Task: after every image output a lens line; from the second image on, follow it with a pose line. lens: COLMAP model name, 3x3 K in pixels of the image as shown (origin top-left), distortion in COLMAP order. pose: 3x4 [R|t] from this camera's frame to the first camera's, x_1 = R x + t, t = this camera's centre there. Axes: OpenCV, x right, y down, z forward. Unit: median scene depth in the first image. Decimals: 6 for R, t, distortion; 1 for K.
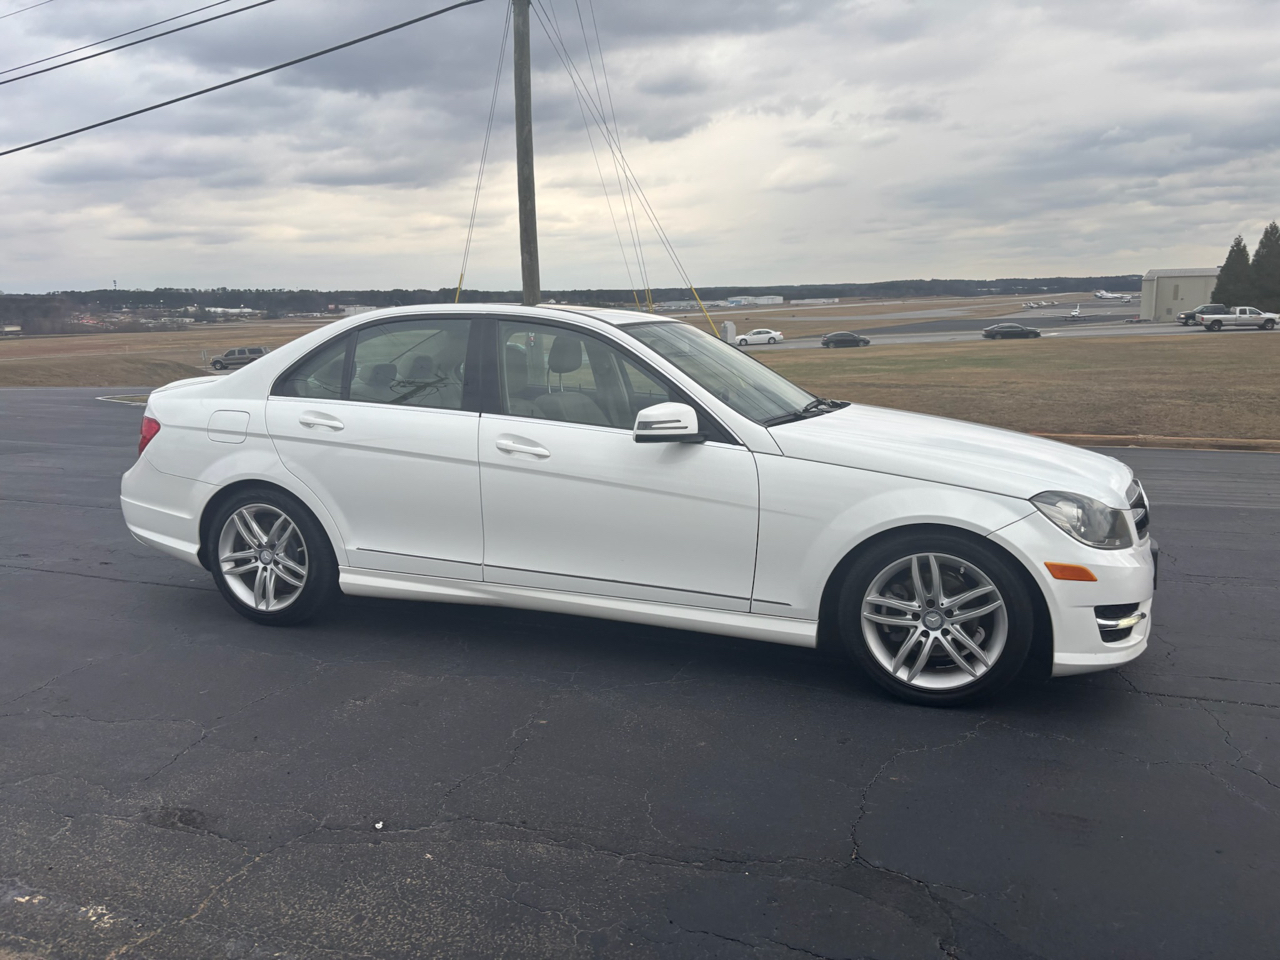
lens RADIAL K [[970.7, 0, 633.4], [0, 970.7, 474.4], [0, 0, 1]] dist [0.043961, -0.052192]
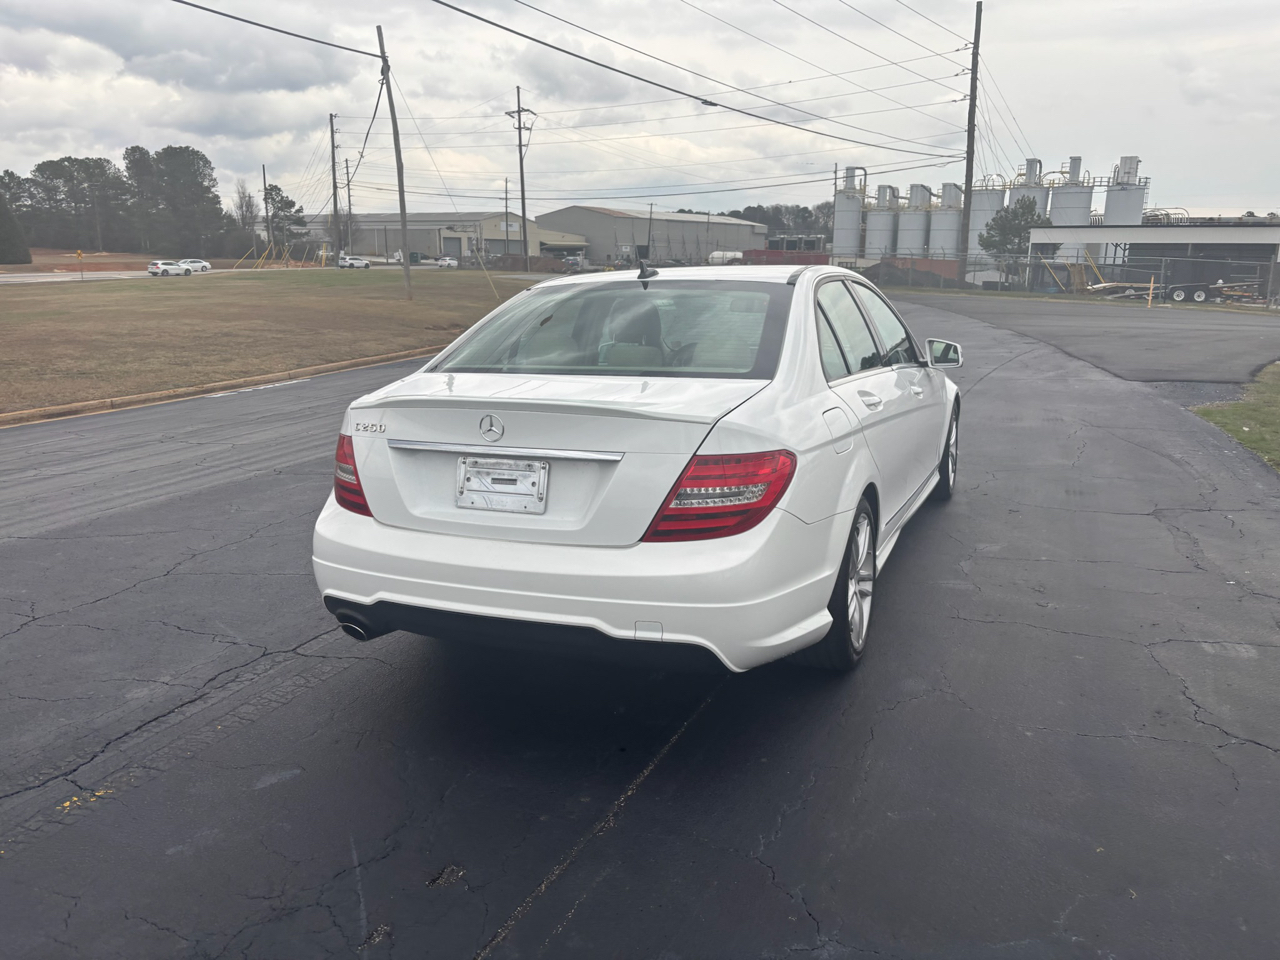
lens RADIAL K [[970.7, 0, 634.9], [0, 970.7, 478.8], [0, 0, 1]] dist [0.043961, -0.052192]
pose [[0.074121, -0.203258, 0.976316, -1.175283], [0.169717, 0.967298, 0.188496, -0.182267], [-0.982701, 0.151726, 0.106193, 1.093056]]
